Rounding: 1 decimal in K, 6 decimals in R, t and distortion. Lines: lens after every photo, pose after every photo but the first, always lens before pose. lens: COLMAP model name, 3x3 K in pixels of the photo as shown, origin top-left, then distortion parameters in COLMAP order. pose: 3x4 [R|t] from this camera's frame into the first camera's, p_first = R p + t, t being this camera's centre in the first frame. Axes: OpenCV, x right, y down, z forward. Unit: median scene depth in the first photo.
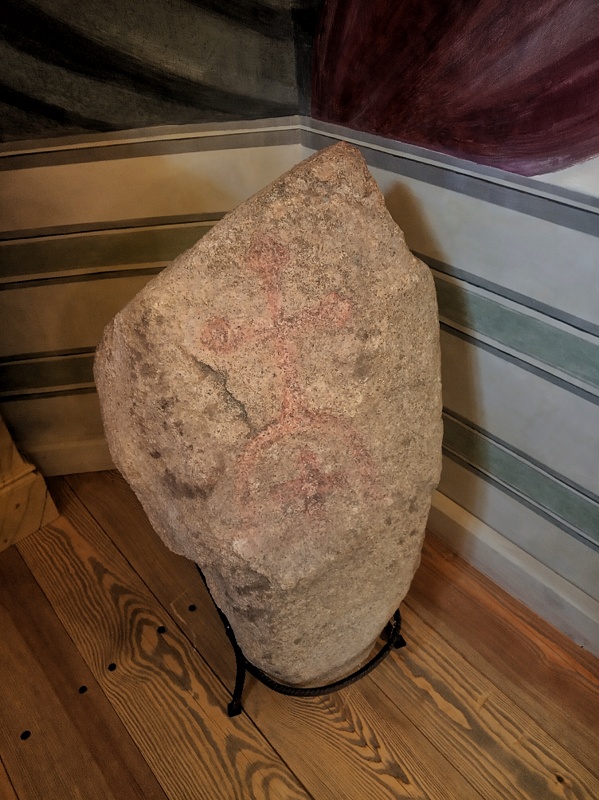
lens RADIAL K [[615.9, 0, 292.5], [0, 615.9, 405.1], [0, 0, 1]] dist [-0.000335, -0.012032]
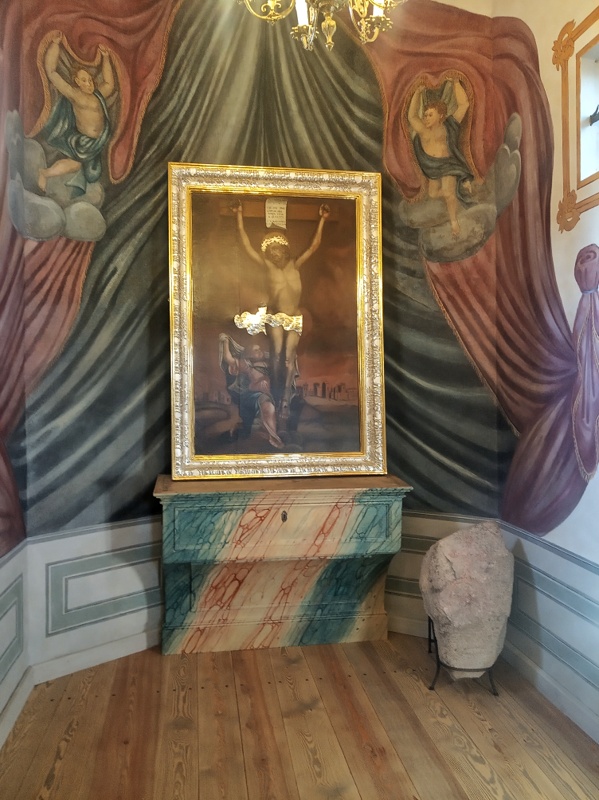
lens RADIAL K [[615.9, 0, 295.5], [0, 615.9, 396.8], [0, 0, 1]] dist [-0.000335, -0.012032]
pose [[0.849088, 0.077573, -0.522524, 0.992484], [-0.387552, 0.763637, -0.516393, 1.521506], [0.358961, 0.640968, 0.678459, -2.698186]]
